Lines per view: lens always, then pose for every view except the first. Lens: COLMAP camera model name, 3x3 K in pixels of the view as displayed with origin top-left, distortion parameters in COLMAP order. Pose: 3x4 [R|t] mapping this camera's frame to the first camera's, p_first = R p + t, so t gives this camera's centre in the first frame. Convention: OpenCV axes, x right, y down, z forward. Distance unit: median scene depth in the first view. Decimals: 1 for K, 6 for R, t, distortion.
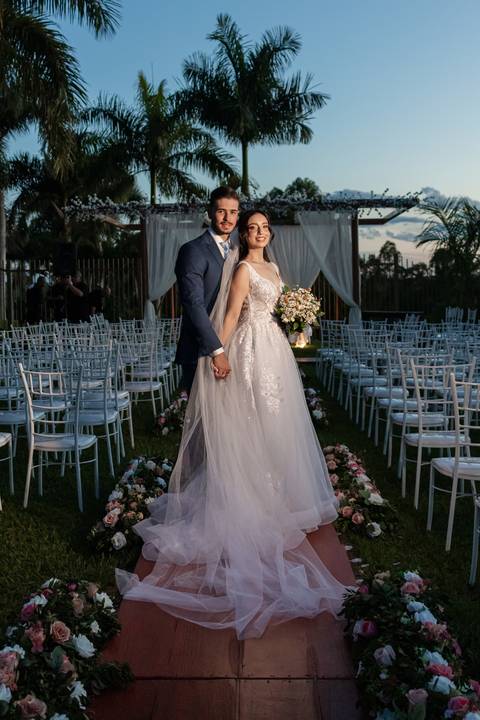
lens RADIAL K [[906.4, 0, 245.2], [0, 906.4, 300.2], [0, 0, 1]] dist [0.008183, -0.000841]
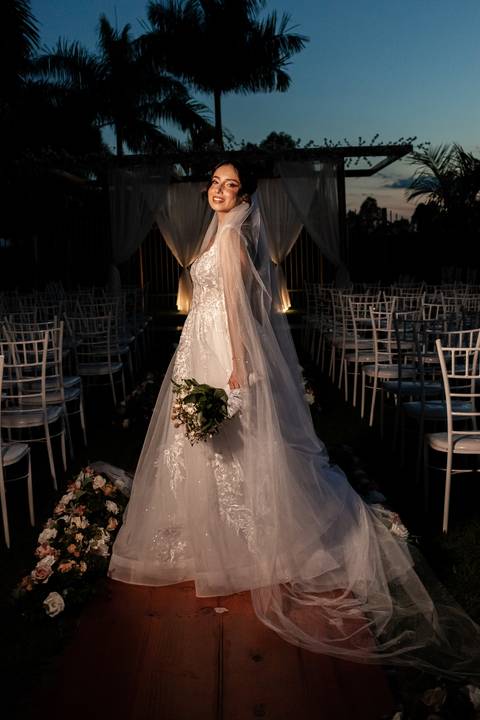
lens RADIAL K [[906.4, 0, 245.2], [0, 906.4, 300.2], [0, 0, 1]] dist [0.008183, -0.000841]
pose [[0.999509, -0.019177, 0.024792, 0.000979], [0.018063, 0.998851, 0.044385, -0.001308], [-0.025615, -0.043915, 0.998707, 0.071863]]
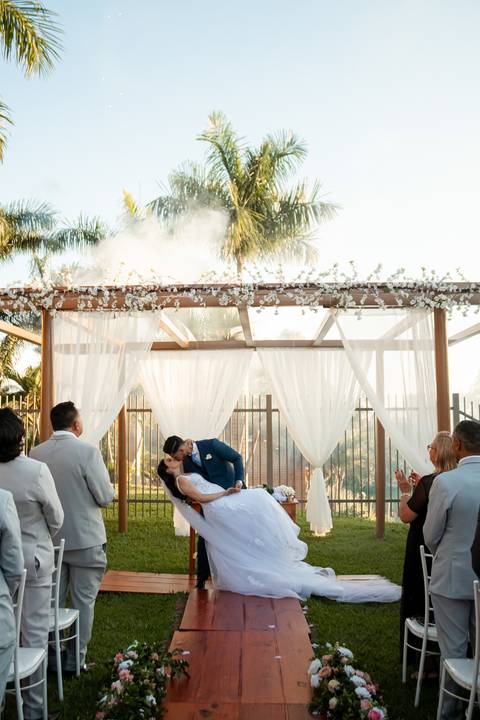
lens RADIAL K [[783.8, 0, 240.0], [0, 783.8, 360.0], [0, 0, 1]] dist [-0.187804, 0.000430]
pose [[0.999930, 0.011480, -0.002701, 0.002273], [-0.011686, 0.995298, -0.096157, -0.012608], [0.001584, 0.096181, 0.995363, 0.297288]]
